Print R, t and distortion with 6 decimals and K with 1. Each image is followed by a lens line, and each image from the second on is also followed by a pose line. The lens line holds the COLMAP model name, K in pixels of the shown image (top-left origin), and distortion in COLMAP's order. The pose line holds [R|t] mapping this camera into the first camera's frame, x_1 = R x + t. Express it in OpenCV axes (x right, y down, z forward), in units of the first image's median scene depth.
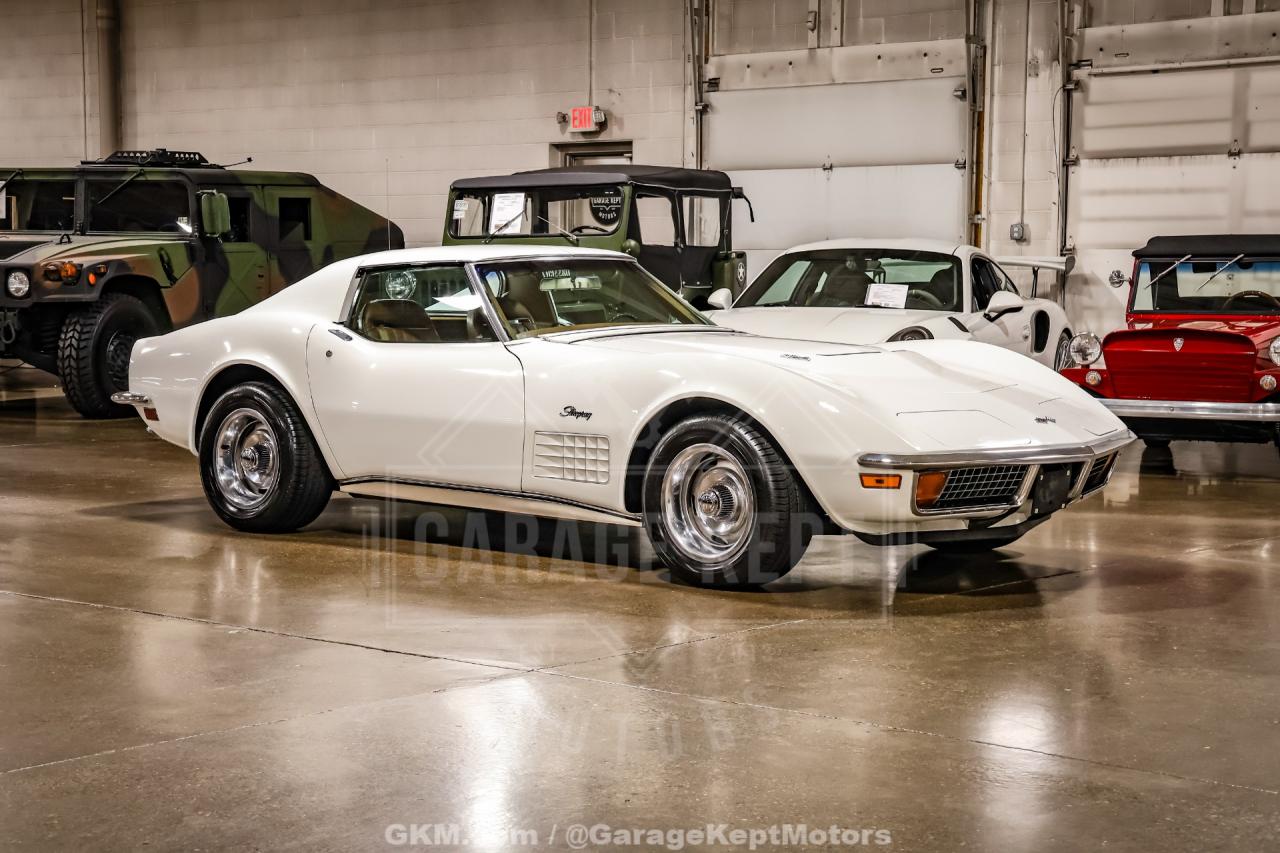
lens RADIAL K [[2224.2, 0, 640.0], [0, 2224.2, 426.5], [0, 0, 1]] dist [0.189192, 0.251829]
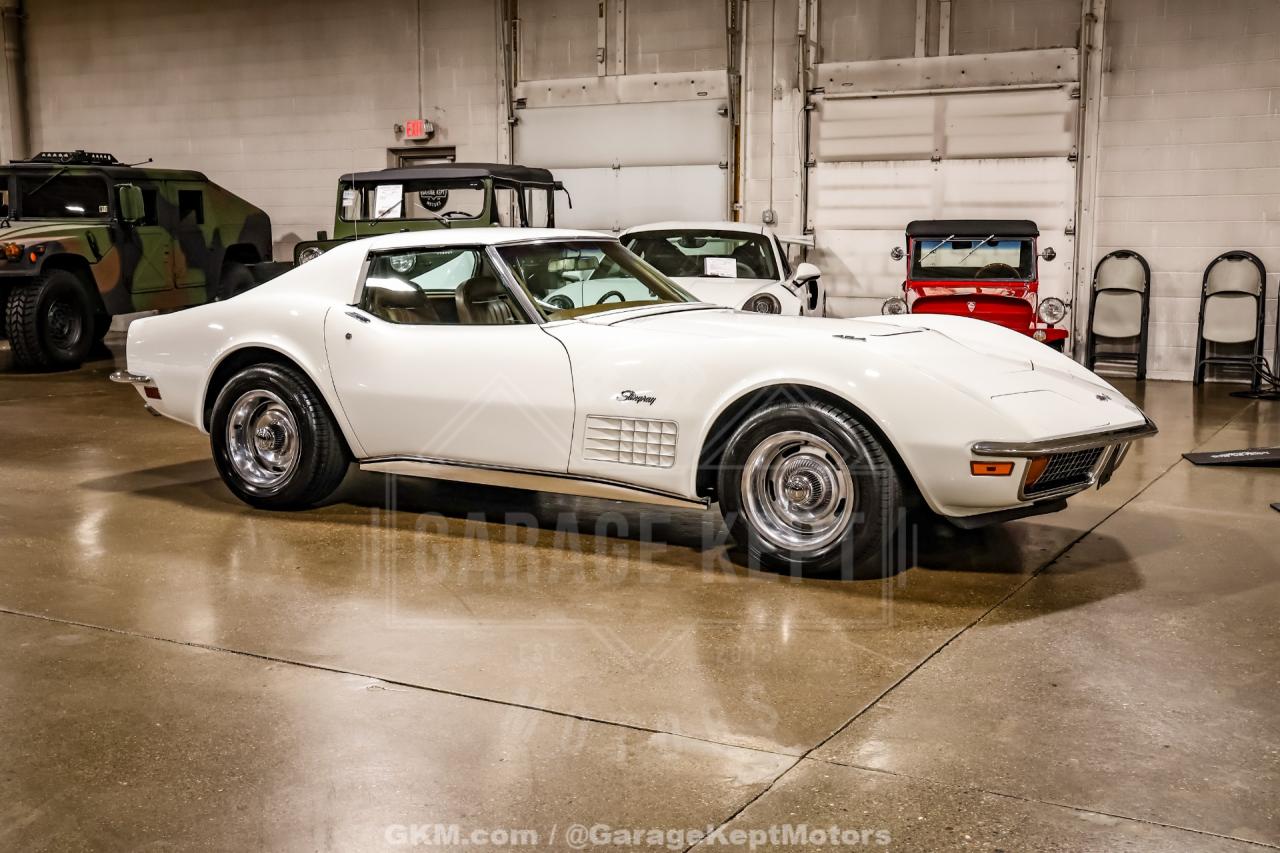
lens RADIAL K [[1429.2, 0, 637.0], [0, 1429.2, 430.0], [0, 0, 1]] dist [-0.048791, 0.315236]
pose [[0.981850, -0.029502, 0.187350, -0.072012], [0.018041, 0.997876, 0.062588, -0.015314], [-0.188799, -0.058072, 0.980297, 0.180883]]
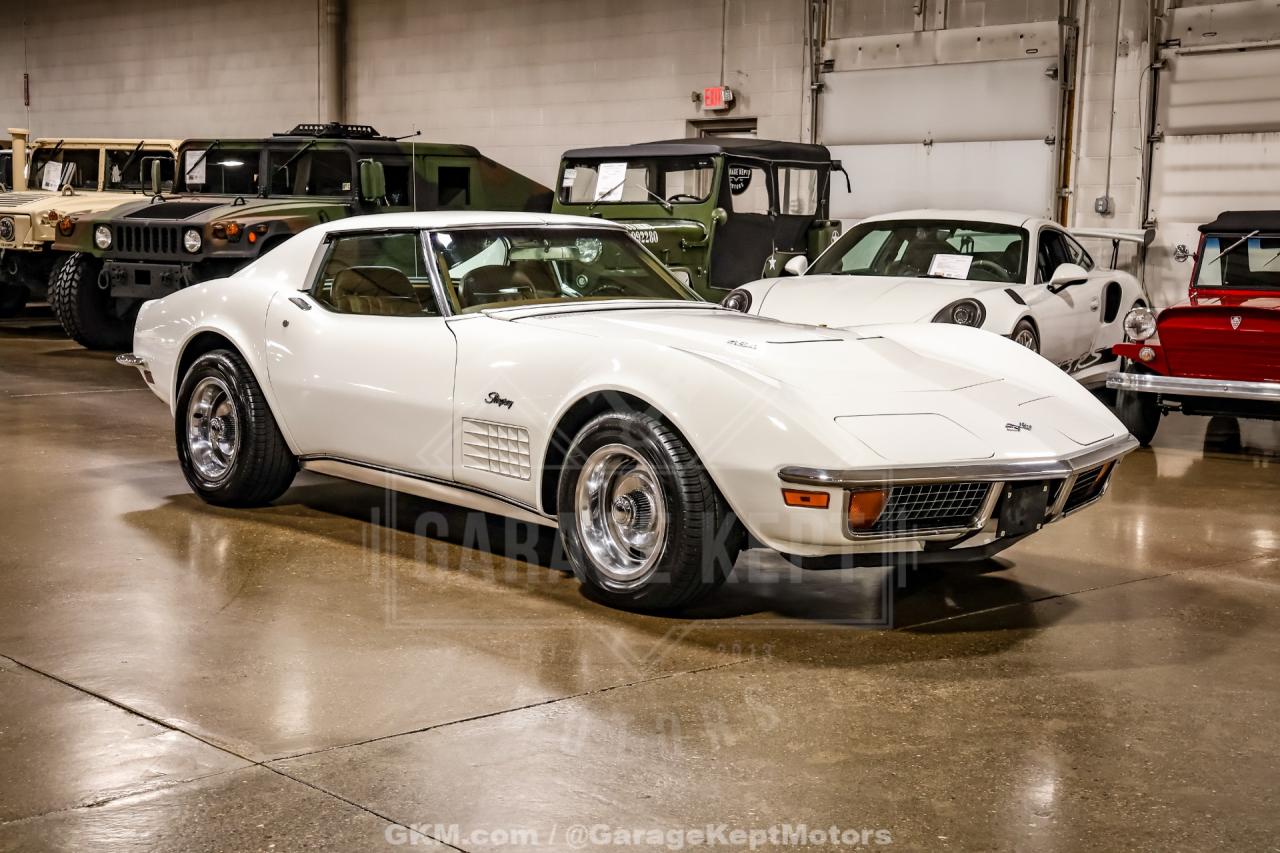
lens RADIAL K [[1758.3, 0, 640.0], [0, 1758.3, 426.5], [0, 0, 1]] dist [0.058630, 0.381637]
pose [[0.992786, 0.028481, -0.116470, 0.053750], [-0.023733, 0.998838, 0.041952, -0.012897], [0.117530, -0.038885, 0.992308, 0.145856]]
